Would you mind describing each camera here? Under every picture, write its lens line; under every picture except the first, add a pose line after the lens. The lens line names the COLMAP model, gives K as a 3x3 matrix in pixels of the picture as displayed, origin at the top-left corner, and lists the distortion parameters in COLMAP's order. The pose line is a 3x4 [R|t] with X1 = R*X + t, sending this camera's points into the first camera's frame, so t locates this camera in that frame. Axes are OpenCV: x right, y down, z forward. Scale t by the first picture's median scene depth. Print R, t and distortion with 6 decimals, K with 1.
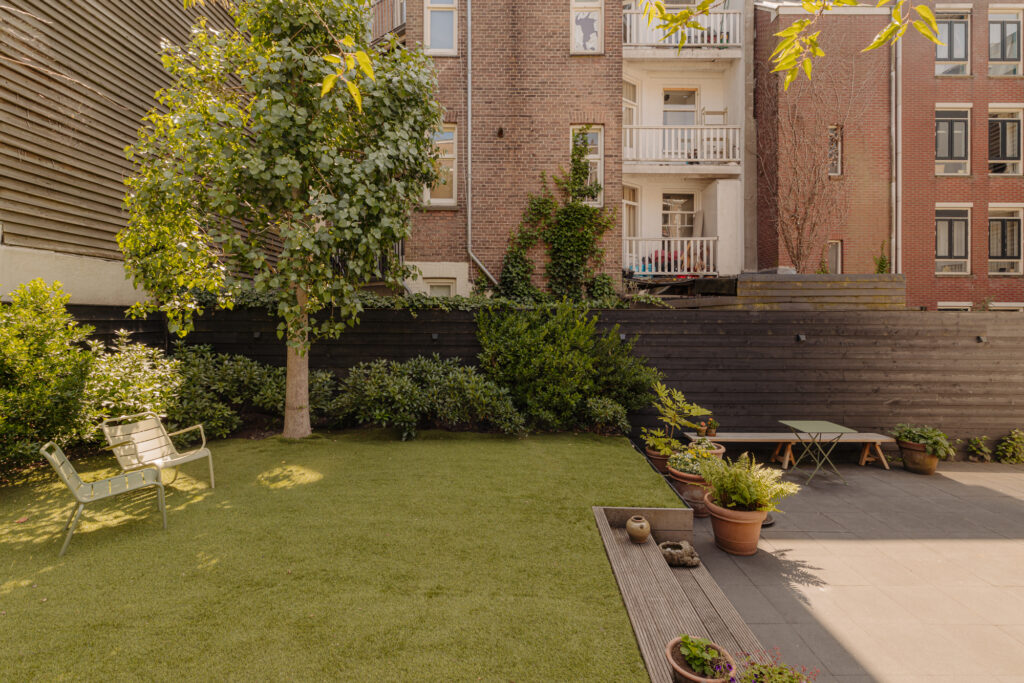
lens RADIAL K [[465.5, 0, 518.7], [0, 465.5, 316.8], [0, 0, 1]] dist [0.001649, 0.000180]
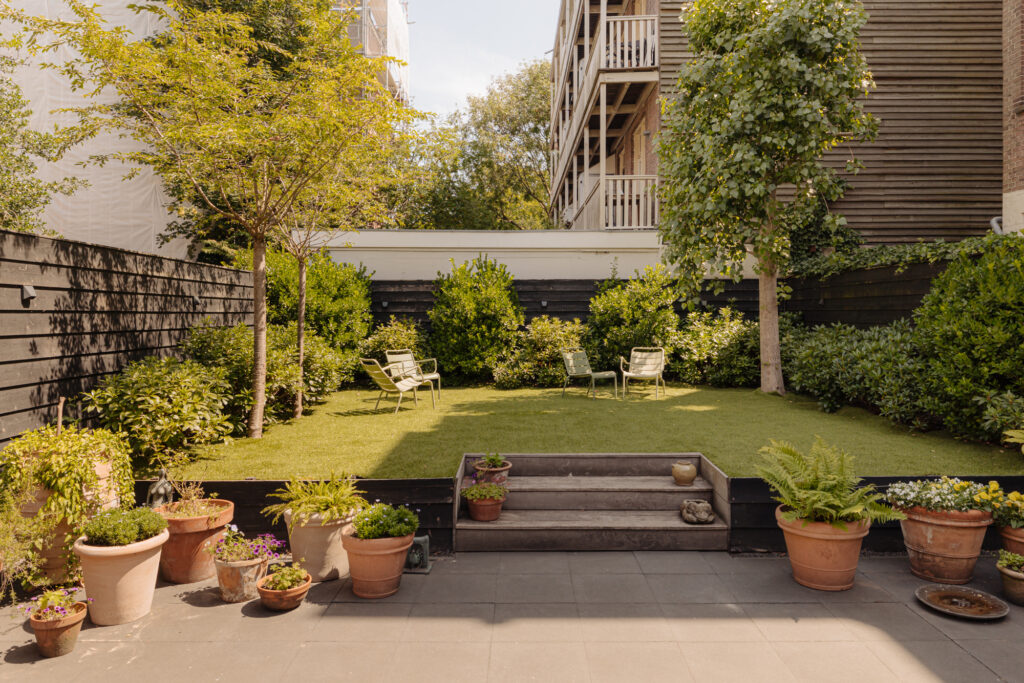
lens RADIAL K [[704.3, 0, 513.9], [0, 704.3, 297.0], [0, 0, 1]] dist [-0.000010, -0.001318]
pose [[-0.006905, -0.032239, -0.999456, 1.160436], [0.007382, 0.999451, -0.032290, 0.089116], [0.999949, -0.007601, -0.006663, 0.434488]]
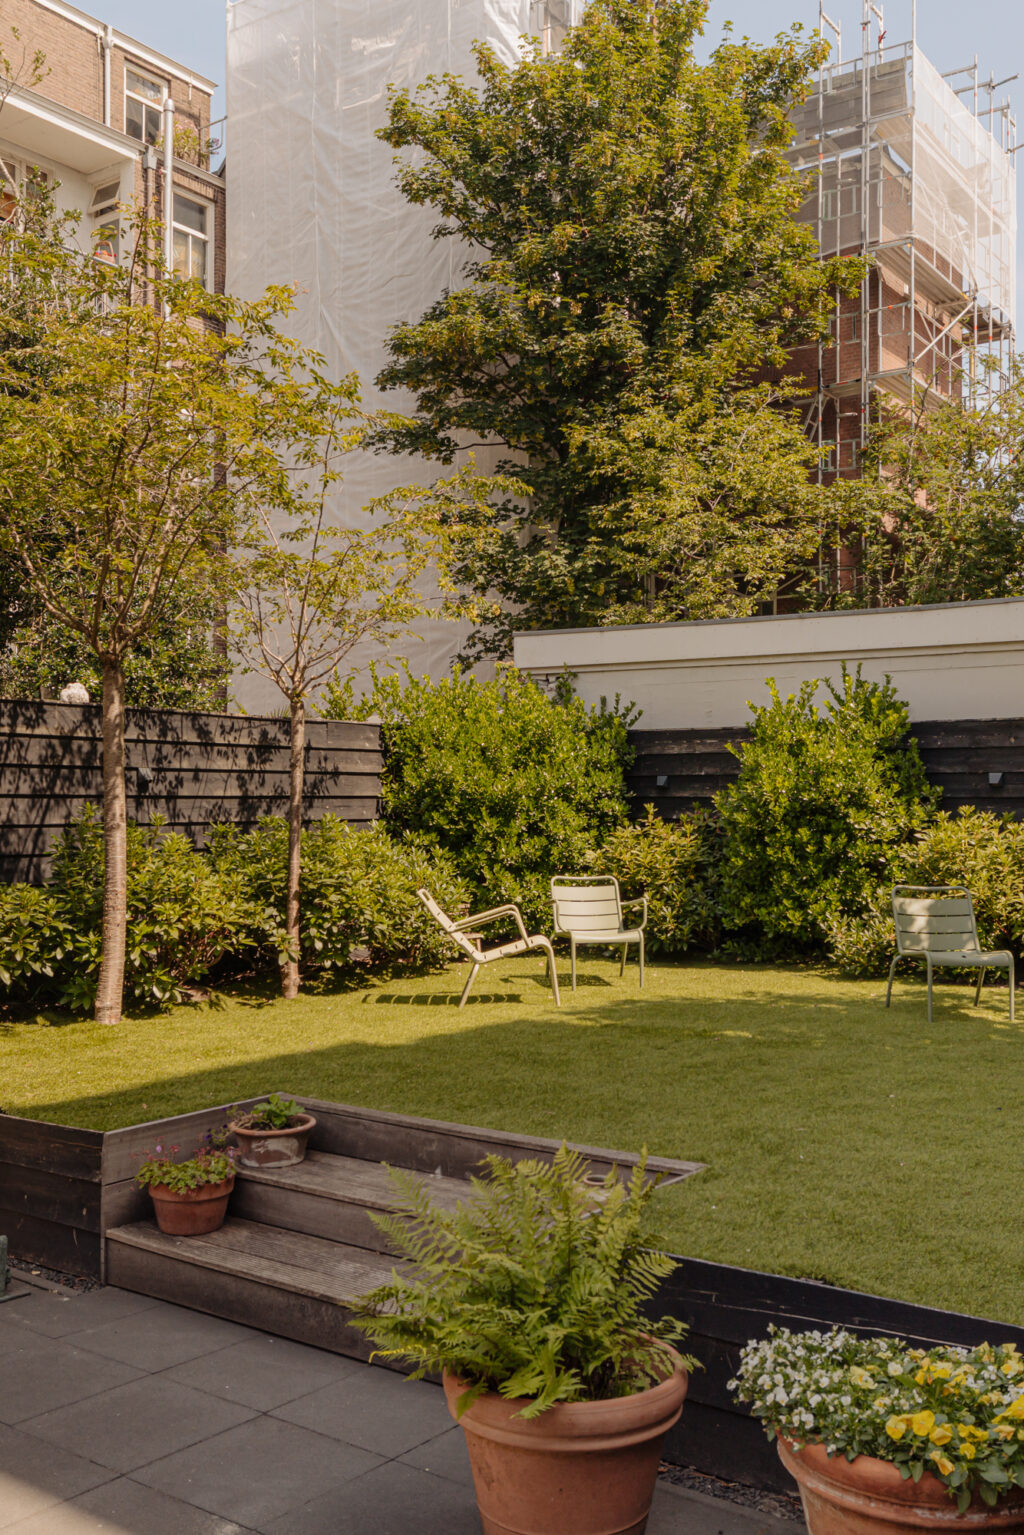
lens RADIAL K [[1469.0, 0, 519.4], [0, 1469.0, 771.8], [0, 0, 1]] dist [-0.003341, 0.000000]
pose [[-0.592078, -0.026333, -0.805450, 0.853416], [-0.004206, 0.999553, -0.029587, 0.089522], [0.805870, -0.014130, -0.591924, 1.100158]]
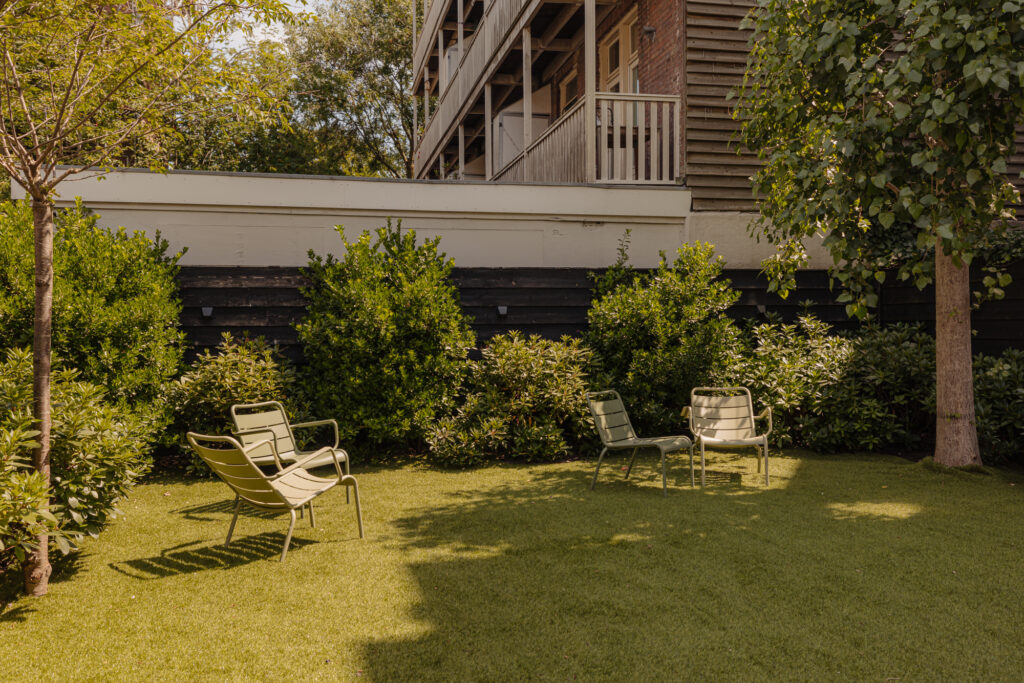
lens RADIAL K [[857.8, 0, 500.7], [0, 857.8, 333.2], [0, 0, 1]] dist [0.006422, -0.038257]
pose [[0.203158, -0.004324, -0.979136, 0.485411], [0.014784, 0.999890, -0.001348, 0.082739], [0.979034, -0.014202, 0.203200, 0.214527]]
